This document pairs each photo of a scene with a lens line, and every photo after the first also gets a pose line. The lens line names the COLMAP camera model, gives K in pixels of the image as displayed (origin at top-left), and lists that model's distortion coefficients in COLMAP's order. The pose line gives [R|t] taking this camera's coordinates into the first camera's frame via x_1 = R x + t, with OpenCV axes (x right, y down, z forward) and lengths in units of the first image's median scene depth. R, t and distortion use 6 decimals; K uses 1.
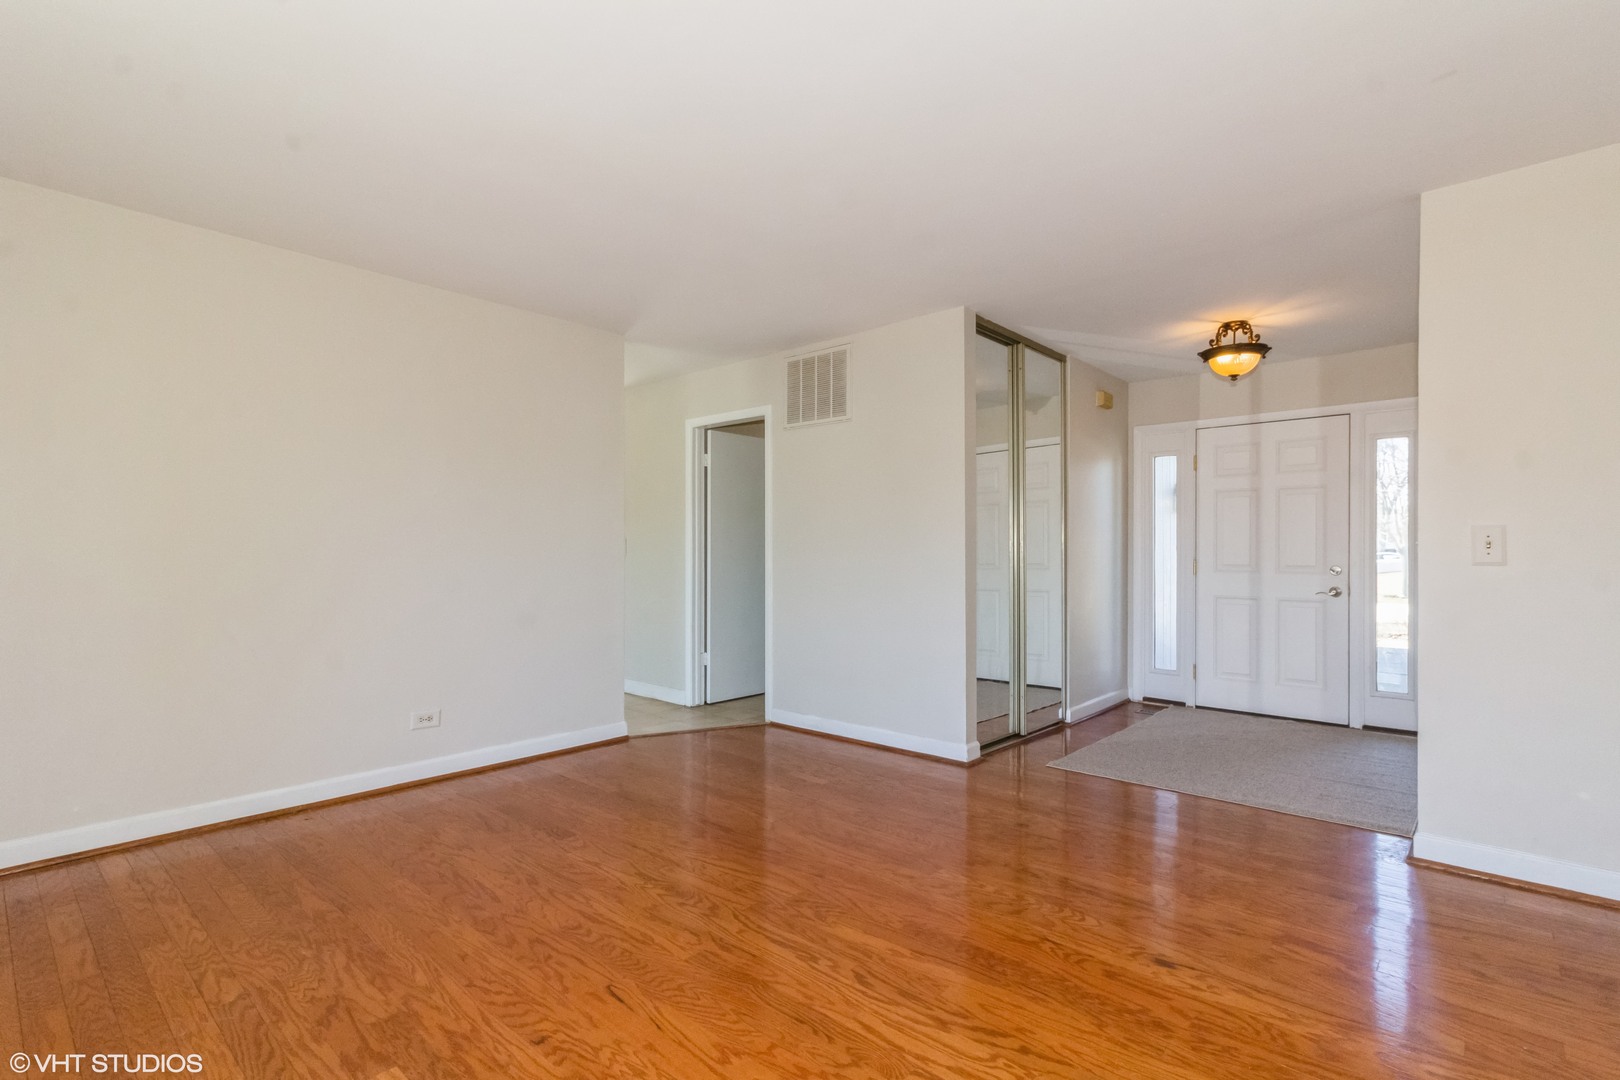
lens RADIAL K [[749.7, 0, 809.0], [0, 749.7, 547.1], [0, 0, 1]] dist [0.013962, 0.000358]
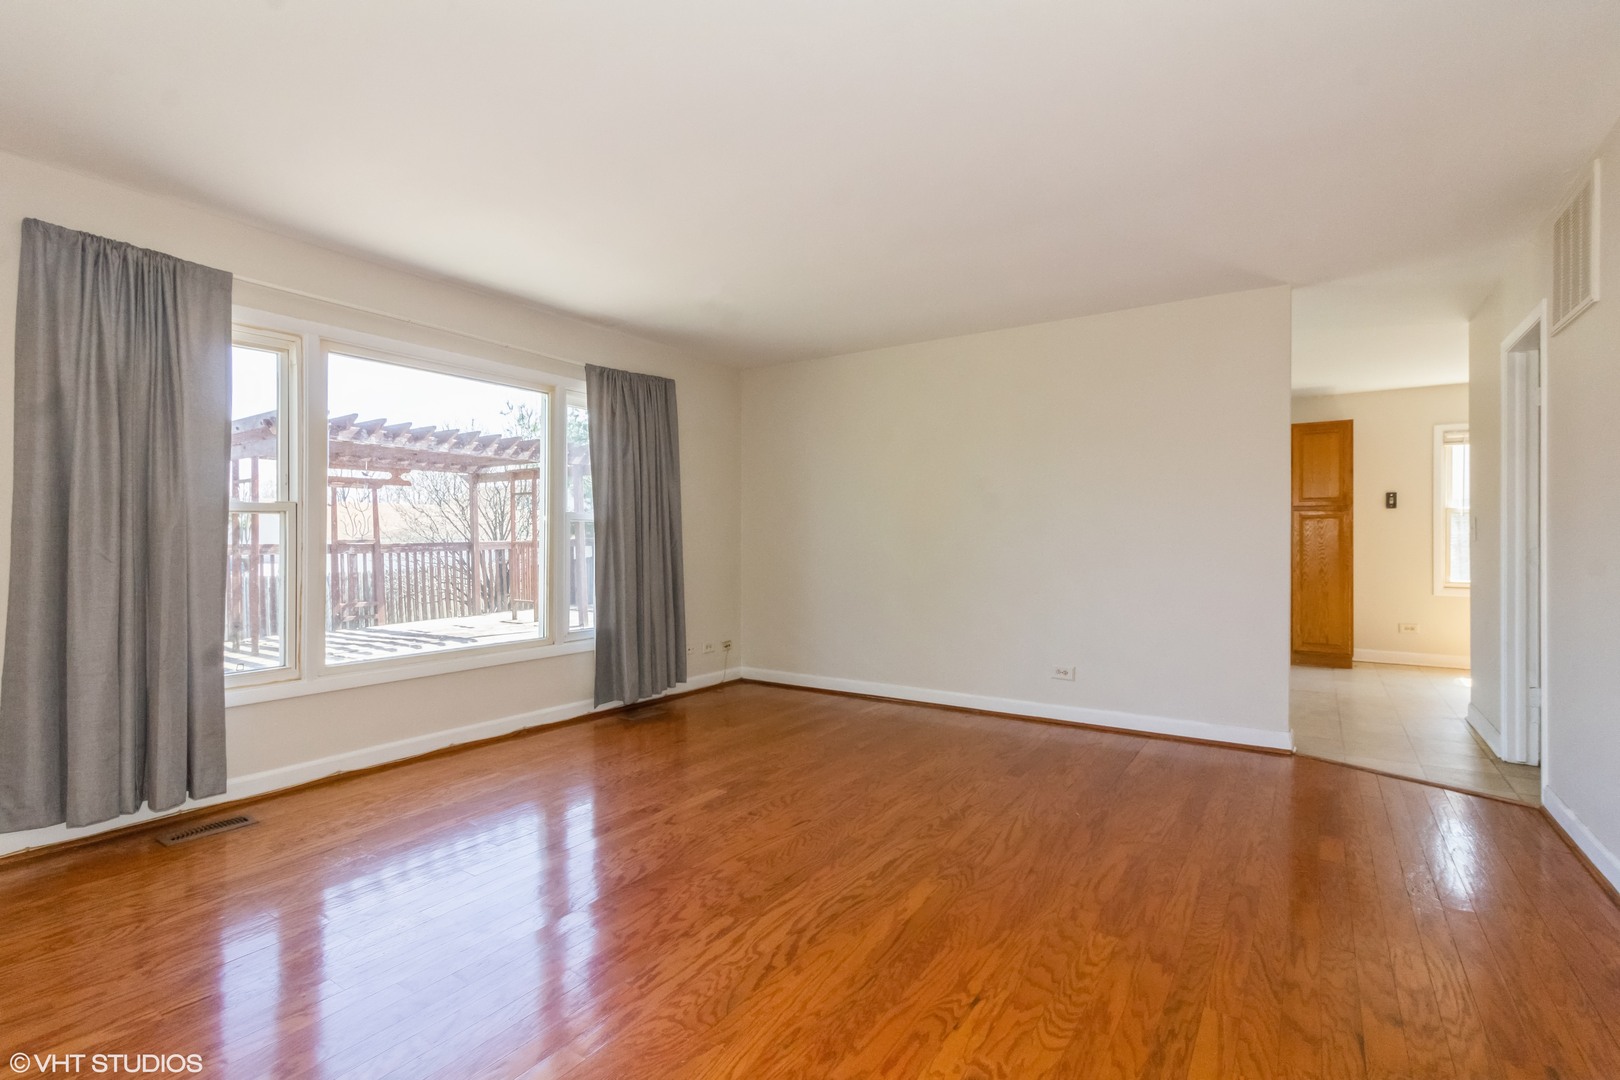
lens RADIAL K [[749.7, 0, 808.8], [0, 749.7, 541.8], [0, 0, 1]] dist [0.013962, 0.000358]
pose [[0.144453, 0.000322, -0.989512, 1.128232], [0.014428, 0.999893, 0.002432, 0.008342], [0.989407, -0.014628, 0.144433, 0.707942]]
